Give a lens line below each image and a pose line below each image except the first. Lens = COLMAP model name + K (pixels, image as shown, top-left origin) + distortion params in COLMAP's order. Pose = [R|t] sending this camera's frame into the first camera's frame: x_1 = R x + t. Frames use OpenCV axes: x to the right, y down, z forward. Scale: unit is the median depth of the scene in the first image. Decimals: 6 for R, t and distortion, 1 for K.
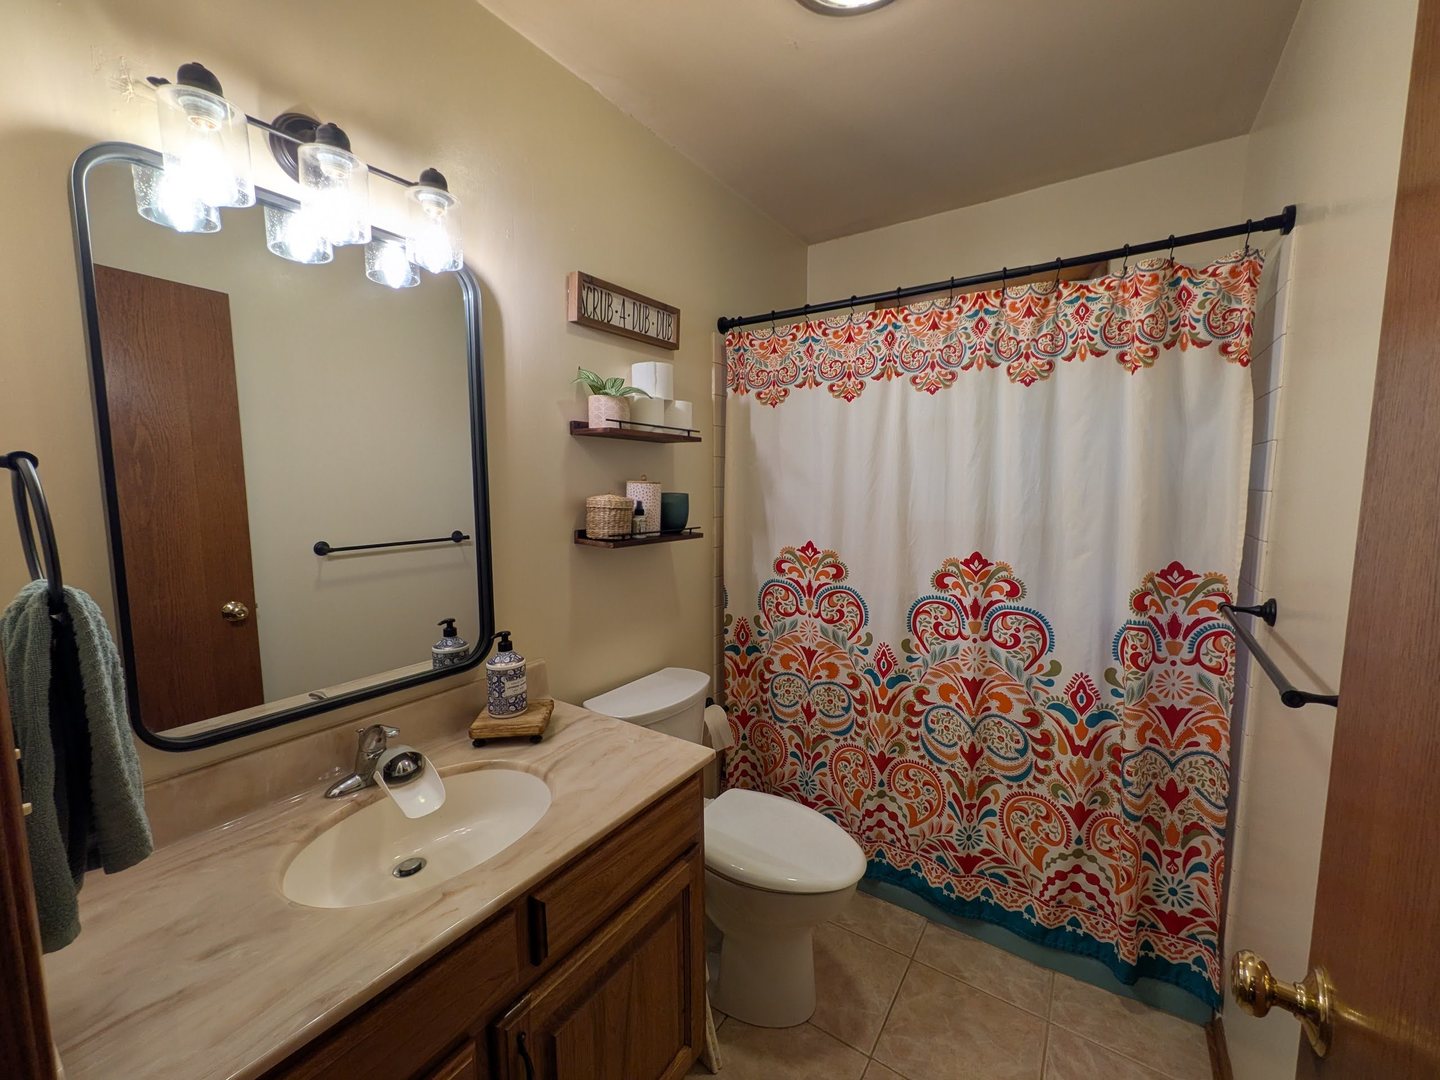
lens RADIAL K [[570.5, 0, 723.1], [0, 570.5, 539.7], [0, 0, 1]] dist [-0.001903, 0.000614]
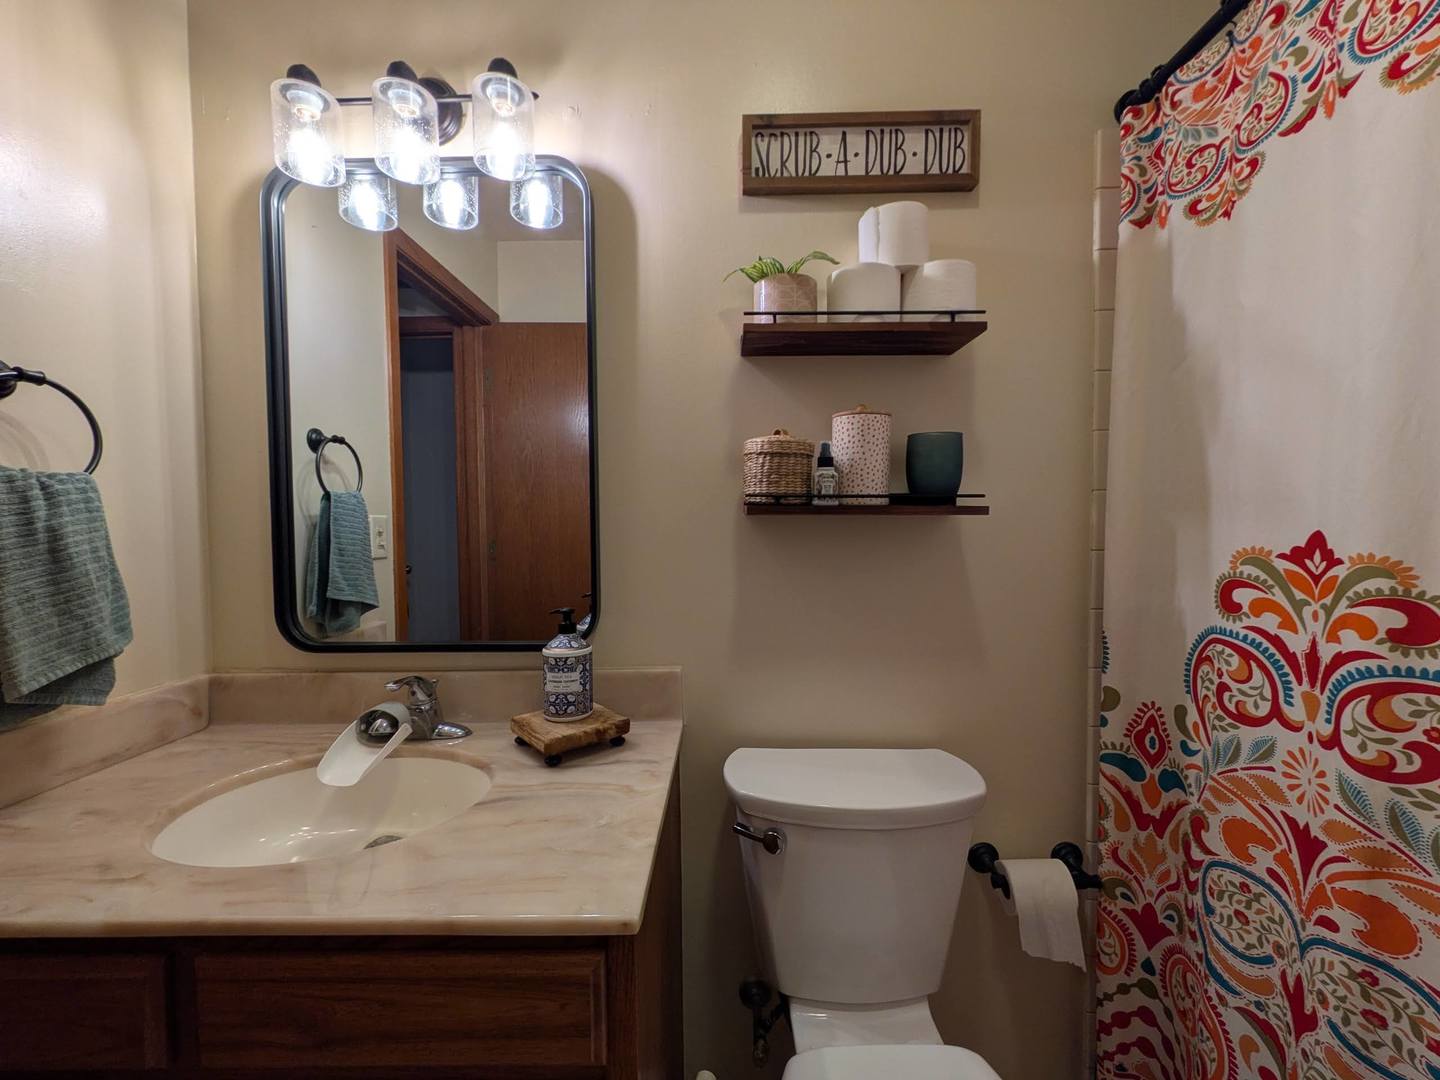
lens RADIAL K [[570.5, 0, 723.1], [0, 570.5, 539.7], [0, 0, 1]] dist [-0.001903, 0.000614]
pose [[0.554677, 0.025459, -0.831676, 0.239688], [-0.078136, 0.996709, -0.021601, 0.044365], [0.828389, 0.076966, 0.554841, 0.475475]]
